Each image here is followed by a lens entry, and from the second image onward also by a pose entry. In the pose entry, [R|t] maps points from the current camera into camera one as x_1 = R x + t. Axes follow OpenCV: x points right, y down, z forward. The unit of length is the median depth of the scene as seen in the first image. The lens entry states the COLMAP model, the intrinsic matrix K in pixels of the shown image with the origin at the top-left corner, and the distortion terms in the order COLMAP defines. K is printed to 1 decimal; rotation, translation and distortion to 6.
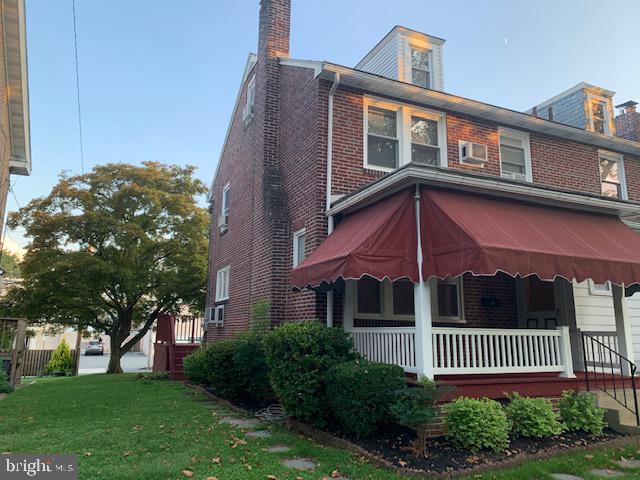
lens RADIAL K [[484.6, 0, 320.0], [0, 484.6, 240.0], [0, 0, 1]] dist [0.042576, -0.066568]
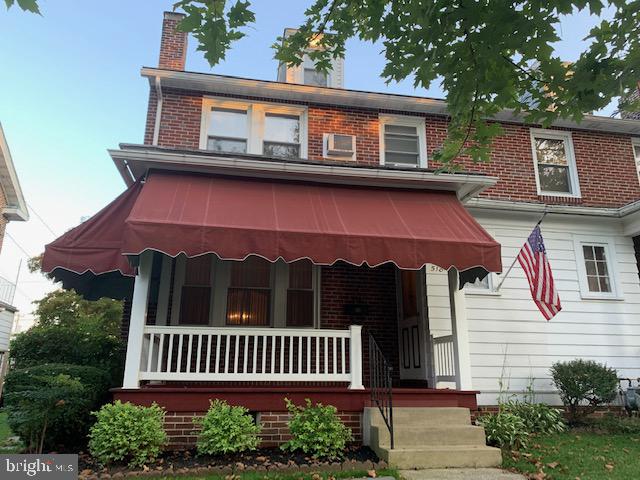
lens RADIAL K [[499.7, 0, 318.0], [0, 499.7, 229.8], [0, 0, 1]] dist [0.051354, -0.000890]
pose [[0.970250, -0.076187, -0.229805, 0.518685], [0.050579, 0.992037, -0.115342, 0.088684], [0.236763, 0.100287, 0.966378, 0.121123]]
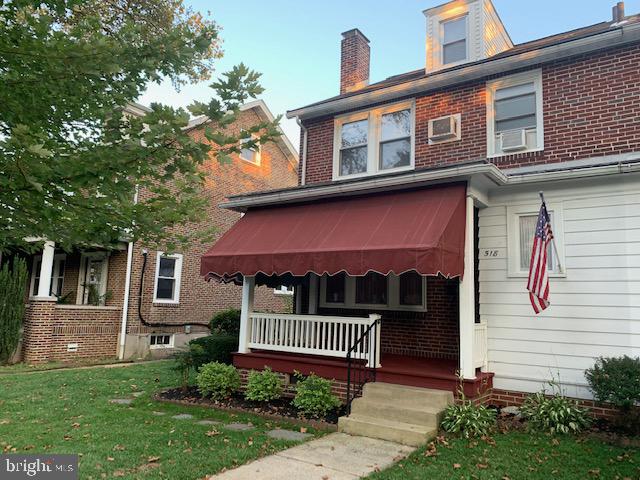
lens RADIAL K [[499.7, 0, 318.0], [0, 499.7, 229.8], [0, 0, 1]] dist [0.051354, -0.000890]
pose [[0.513127, -0.128841, -0.848587, 1.064980], [0.132783, 0.988683, -0.069820, 0.049851], [0.847980, -0.076851, 0.524428, 0.309725]]
